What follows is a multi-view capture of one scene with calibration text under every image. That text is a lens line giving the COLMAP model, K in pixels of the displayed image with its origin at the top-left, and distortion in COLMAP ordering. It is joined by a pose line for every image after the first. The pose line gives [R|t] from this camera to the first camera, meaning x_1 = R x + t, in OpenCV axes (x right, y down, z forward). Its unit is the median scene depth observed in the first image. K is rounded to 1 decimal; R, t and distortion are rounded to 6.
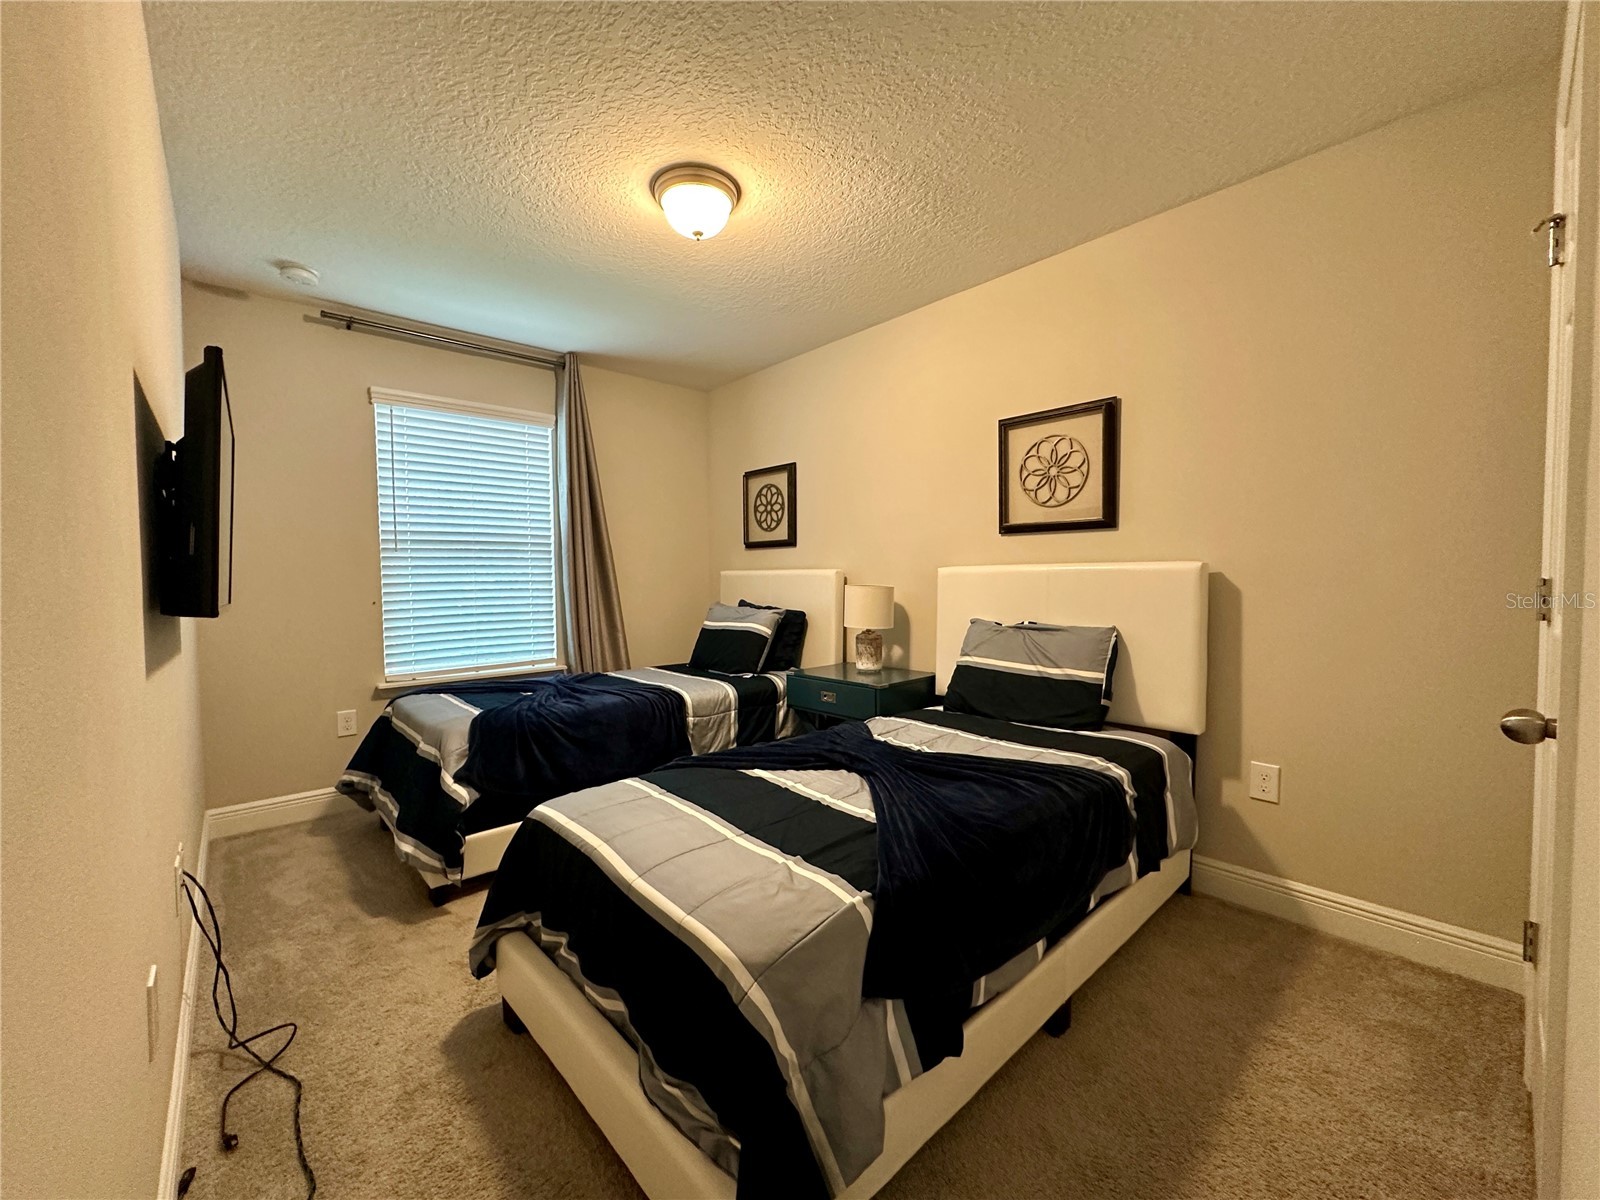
lens RADIAL K [[639.0, 0, 801.0], [0, 639.0, 599.7], [0, 0, 1]] dist [-0.003283, 0.001076]
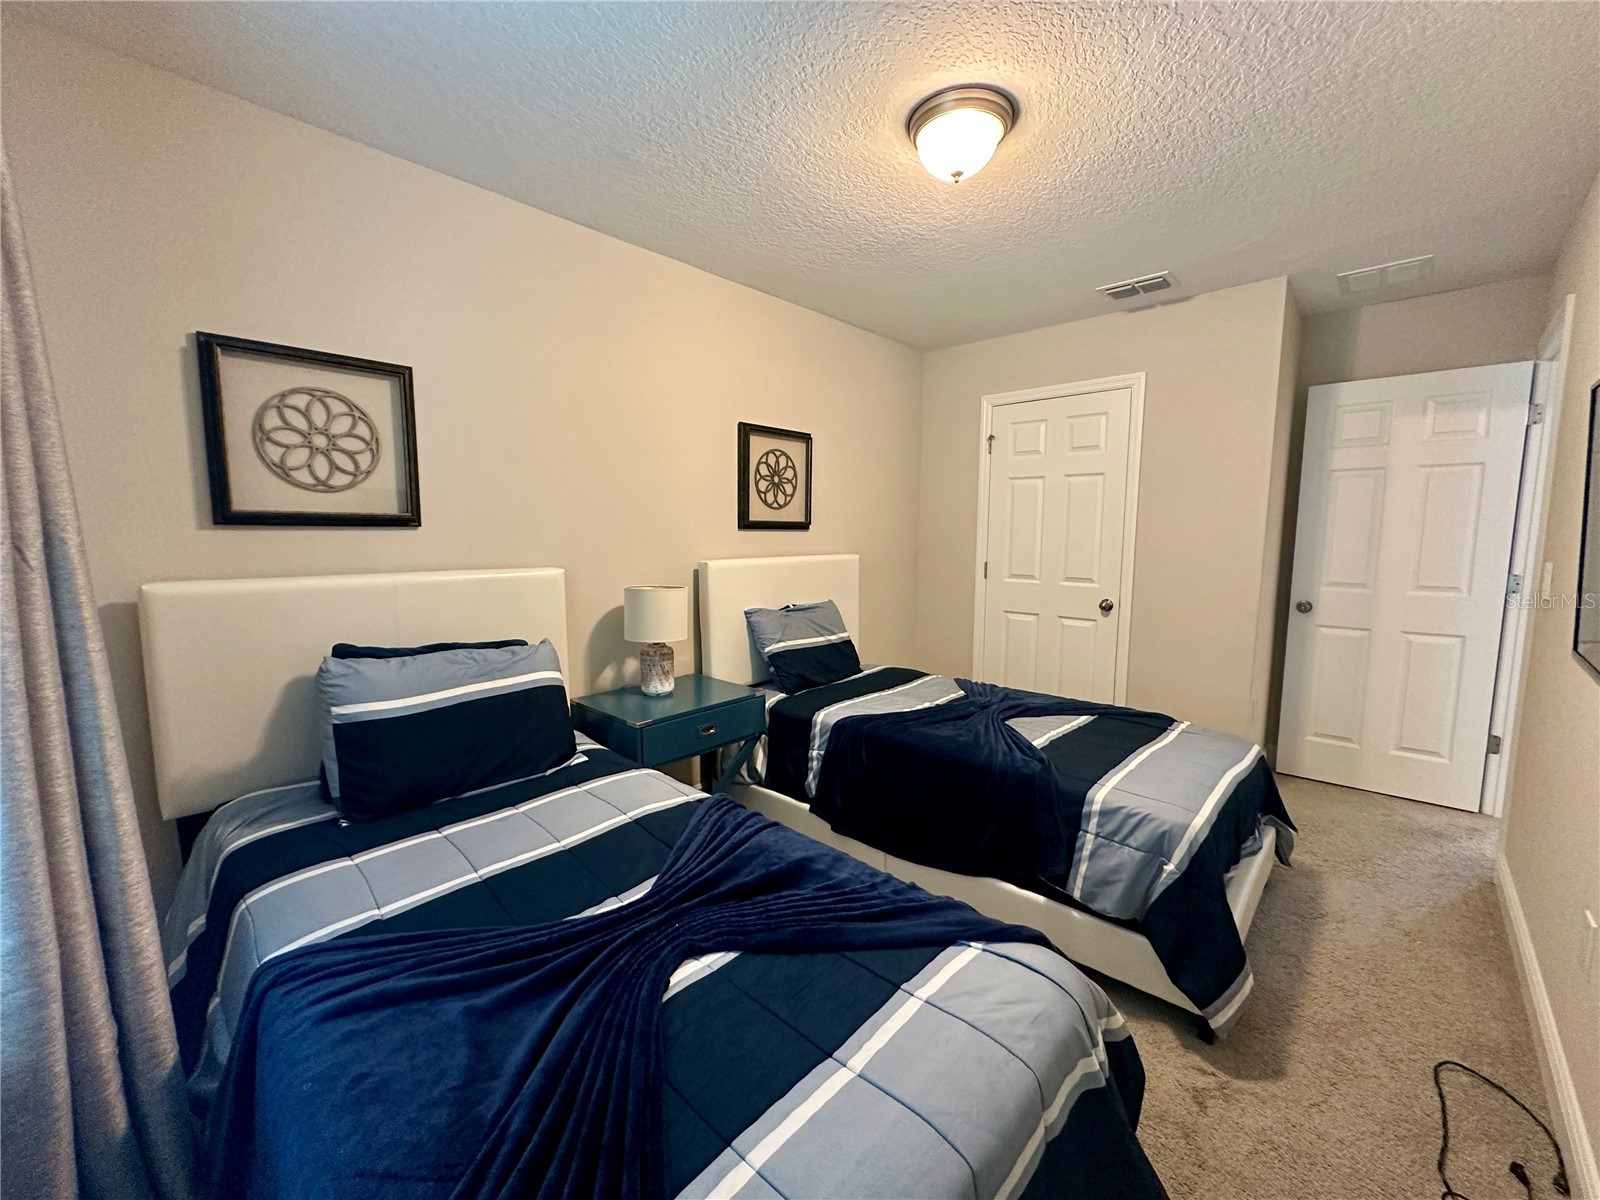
lens RADIAL K [[639.0, 0, 800.9], [0, 639.0, 598.4], [0, 0, 1]] dist [-0.003283, 0.001076]
pose [[-0.076079, -0.098058, 0.992268, -0.797458], [0.036833, 0.994197, 0.101072, -0.093314], [-0.996421, 0.044237, -0.072026, 1.006271]]
